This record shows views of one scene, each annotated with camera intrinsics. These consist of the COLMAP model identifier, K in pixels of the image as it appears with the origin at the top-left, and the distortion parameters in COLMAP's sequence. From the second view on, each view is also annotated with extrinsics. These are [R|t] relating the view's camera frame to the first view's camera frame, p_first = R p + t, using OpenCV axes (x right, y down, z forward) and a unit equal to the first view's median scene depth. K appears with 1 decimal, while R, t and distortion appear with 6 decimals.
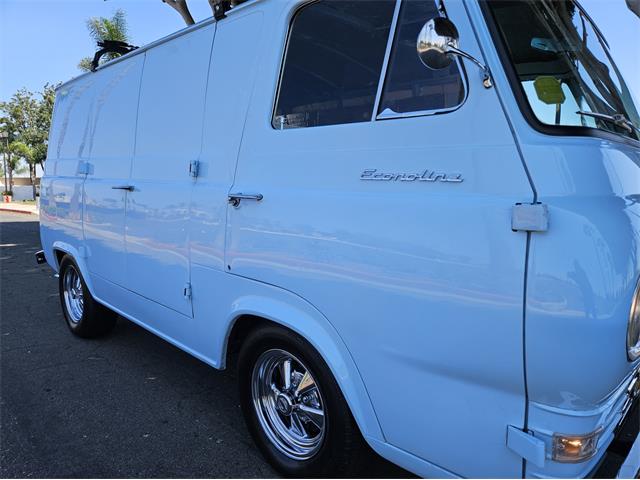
lens RADIAL K [[441.1, 0, 318.3], [0, 441.1, 245.0], [0, 0, 1]] dist [0.021688, 0.004229]
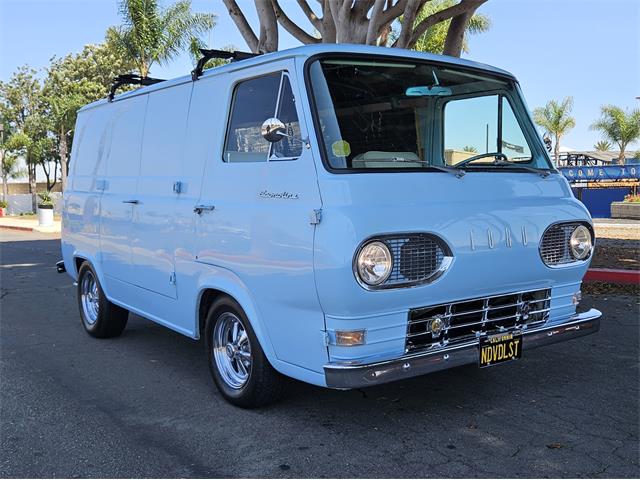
lens RADIAL K [[668.7, 0, 322.4], [0, 668.7, 239.8], [0, 0, 1]] dist [0.020930, 0.000000]
pose [[0.987304, -0.010194, -0.158513, 0.312093], [0.001908, 0.998628, -0.052337, 0.062411], [0.158828, 0.051370, 0.985969, -0.614265]]
